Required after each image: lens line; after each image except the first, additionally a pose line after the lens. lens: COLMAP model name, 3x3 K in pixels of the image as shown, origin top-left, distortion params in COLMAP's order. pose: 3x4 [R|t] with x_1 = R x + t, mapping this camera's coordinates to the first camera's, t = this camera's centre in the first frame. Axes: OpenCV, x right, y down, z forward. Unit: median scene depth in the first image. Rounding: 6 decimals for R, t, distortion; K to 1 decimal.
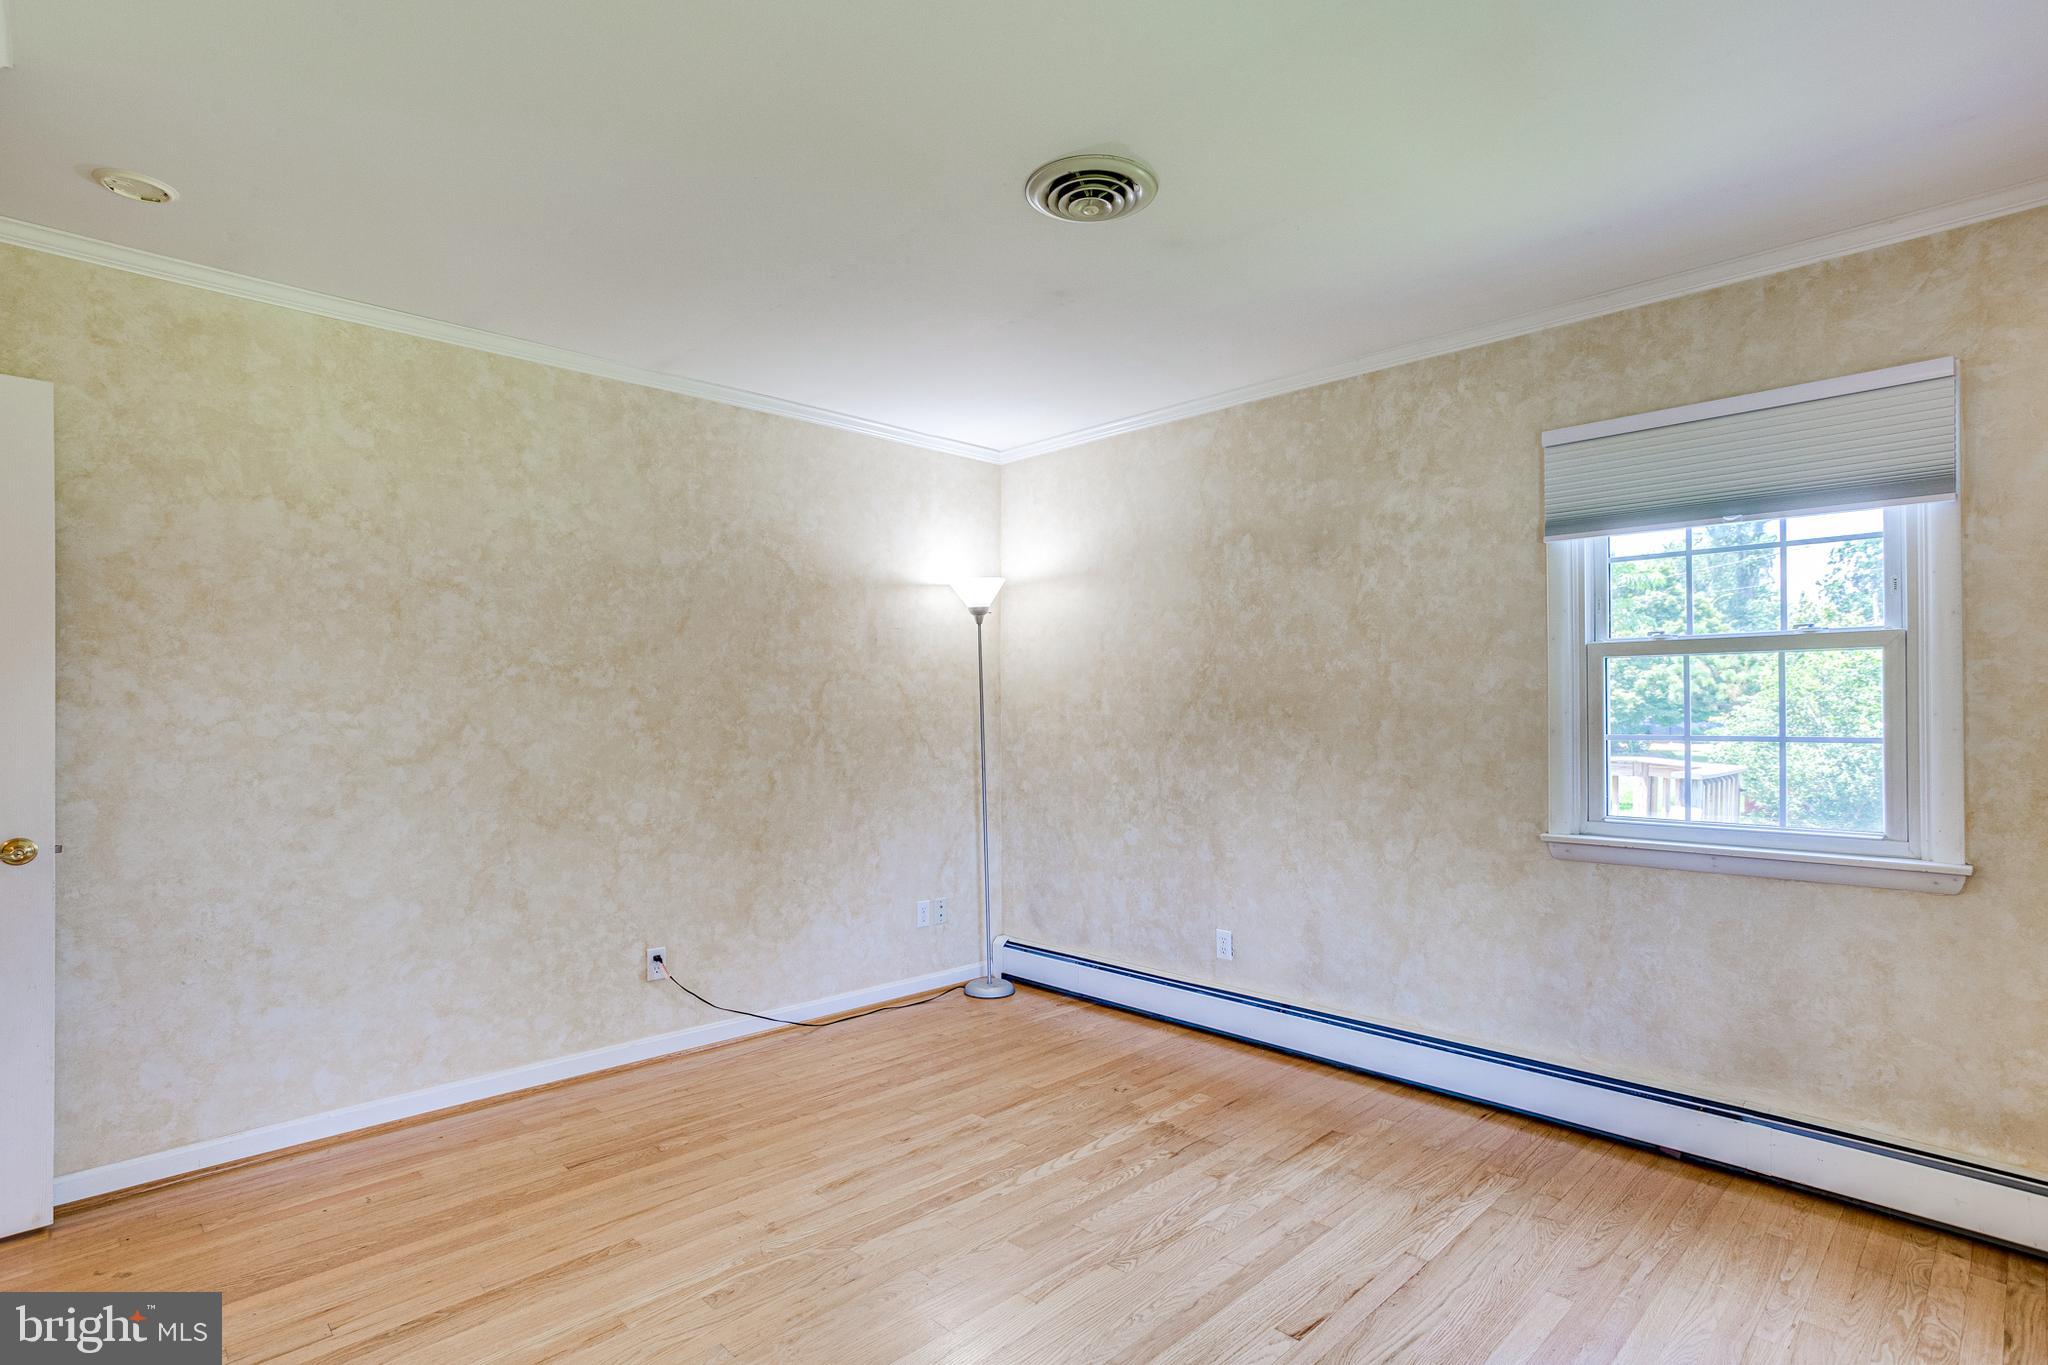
lens RADIAL K [[1043.8, 0, 997.0], [0, 1043.8, 697.6], [0, 0, 1]] dist [-0.080721, 0.044305]
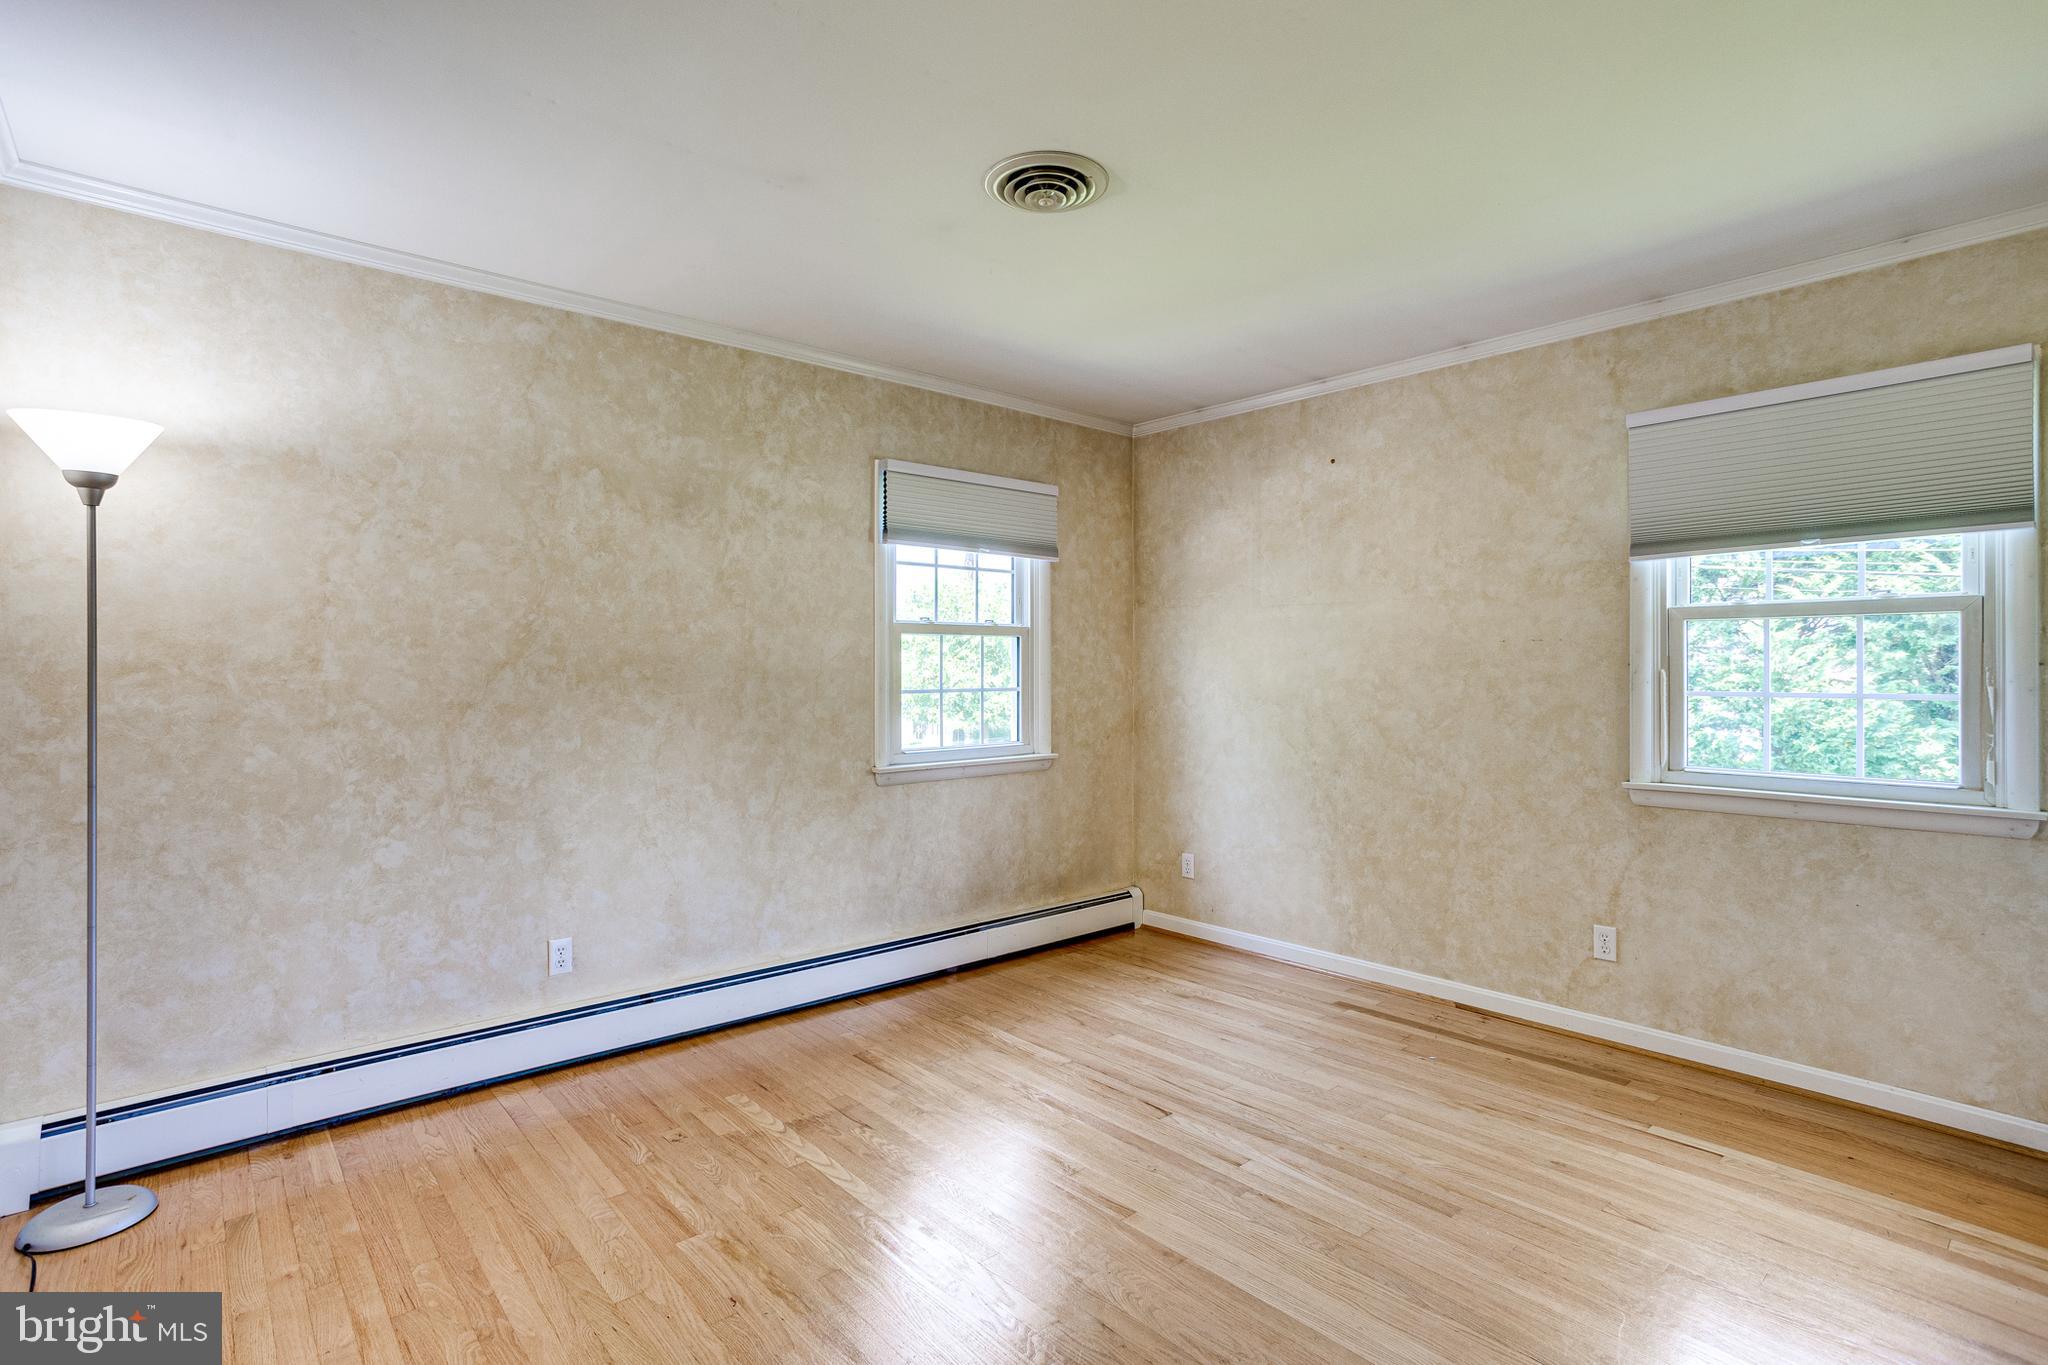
lens RADIAL K [[990.5, 0, 1017.9], [0, 990.5, 676.3], [0, 0, 1]] dist [-0.061891, 0.036171]
pose [[0.021897, 0.006001, 0.999742, -0.613605], [-0.000280, 0.999982, -0.005996, 0.021708], [-0.999760, -0.000149, 0.021898, 0.686725]]
